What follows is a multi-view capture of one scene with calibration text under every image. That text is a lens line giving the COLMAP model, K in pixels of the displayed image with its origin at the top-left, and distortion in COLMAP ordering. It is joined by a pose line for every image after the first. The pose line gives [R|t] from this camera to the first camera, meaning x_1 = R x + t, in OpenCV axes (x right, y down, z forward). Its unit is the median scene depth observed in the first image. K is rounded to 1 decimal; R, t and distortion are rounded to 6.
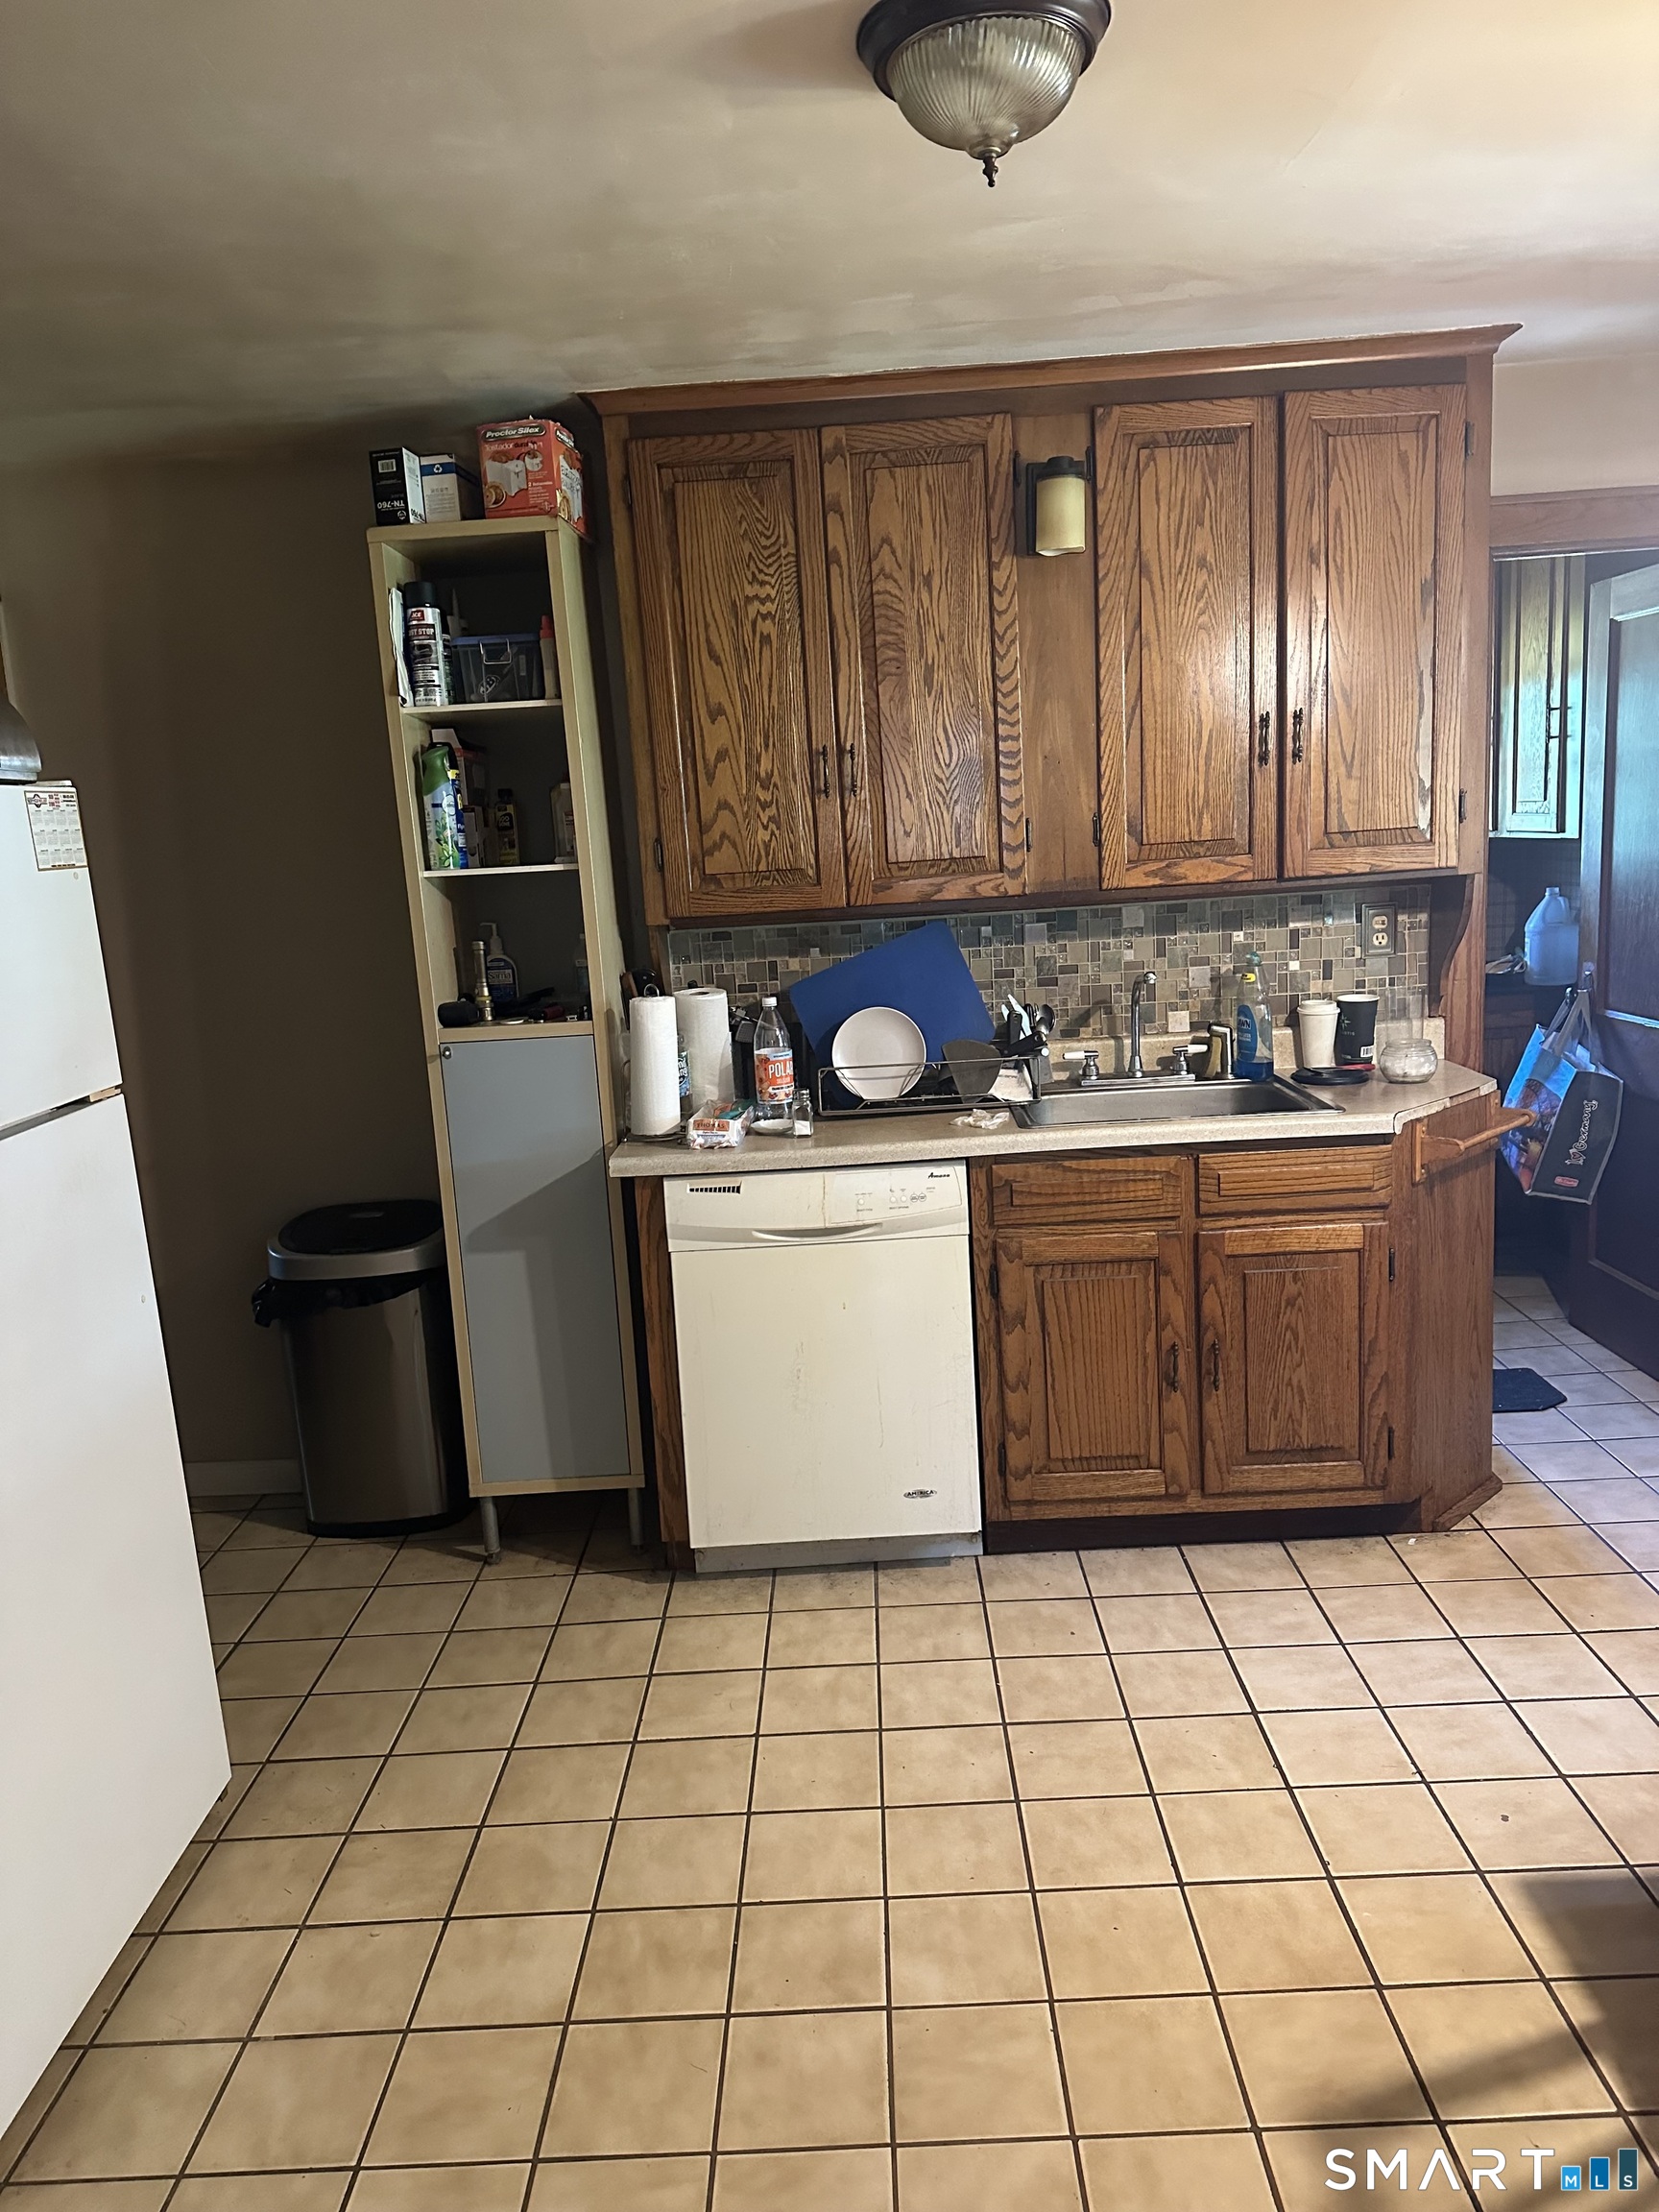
lens RADIAL K [[1556.0, 0, 823.1], [0, 1556.0, 1102.9], [0, 0, 1]] dist [0.001198, -0.005100]
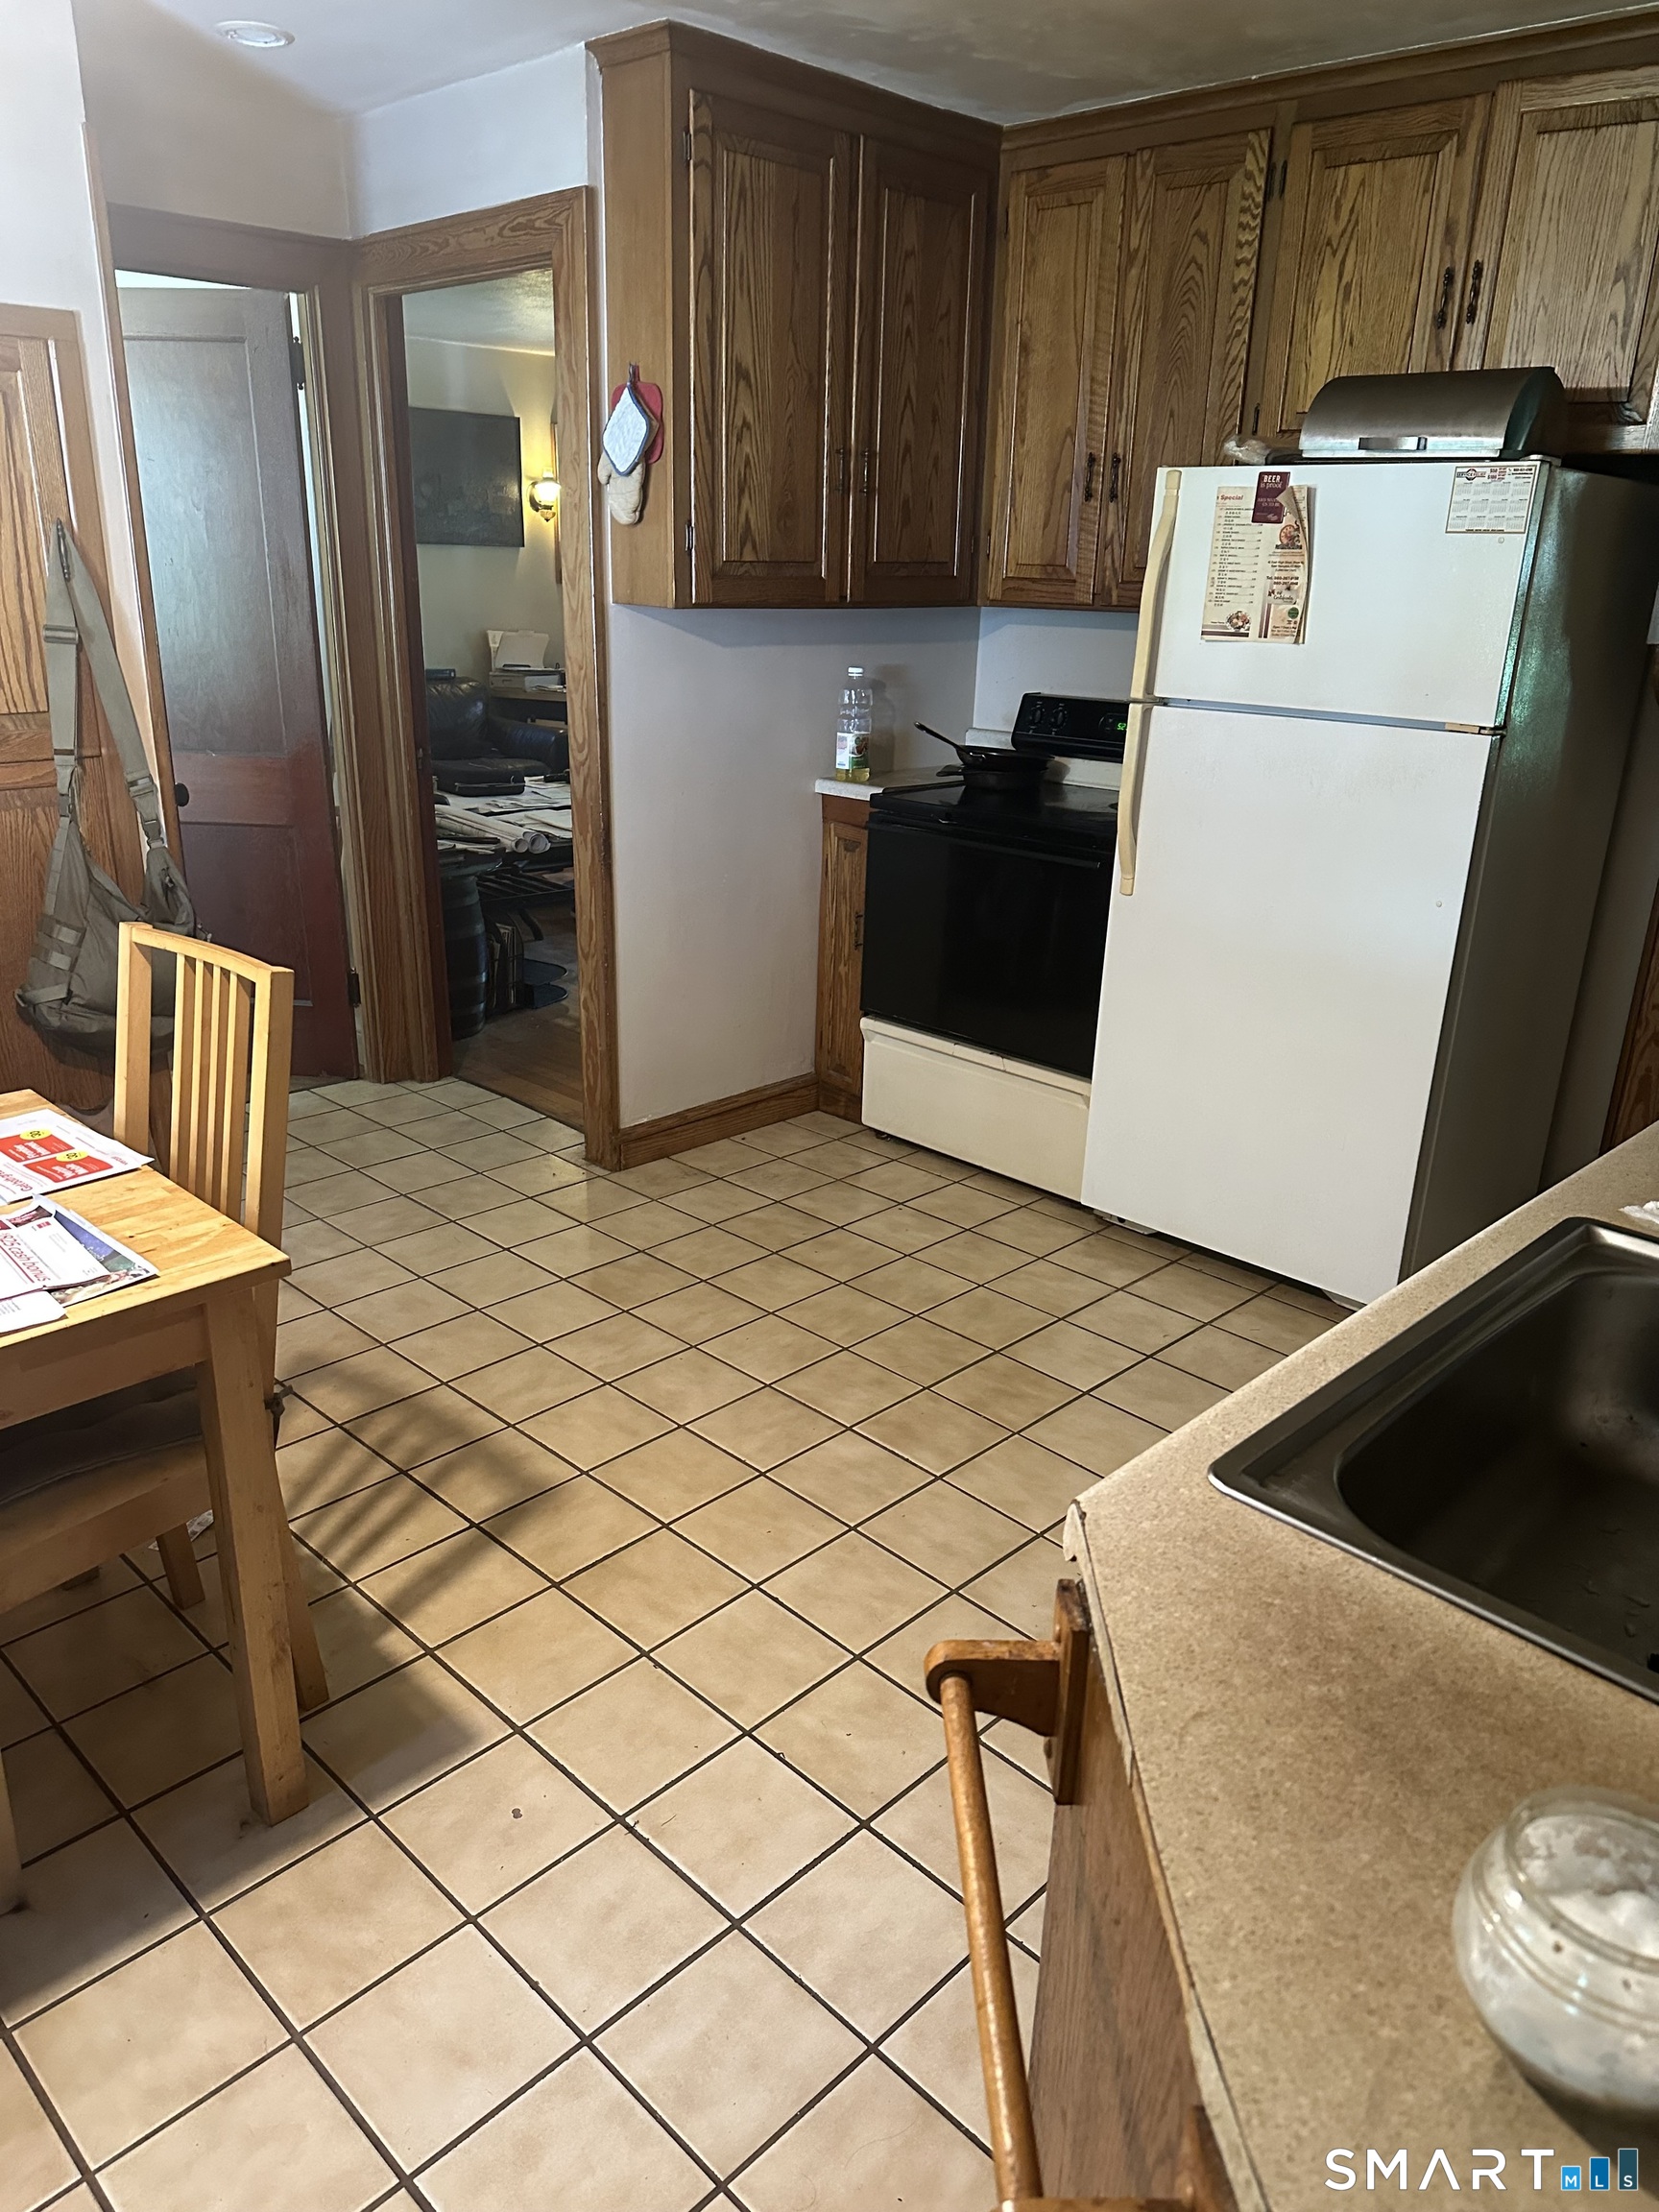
lens RADIAL K [[1556.0, 0, 825.4], [0, 1556.0, 1118.6], [0, 0, 1]] dist [0.001198, -0.005100]
pose [[-0.690338, 0.276603, -0.668524, 0.889606], [-0.126171, 0.863843, 0.487704, -0.308637], [0.712401, 0.421029, -0.561444, 1.640319]]
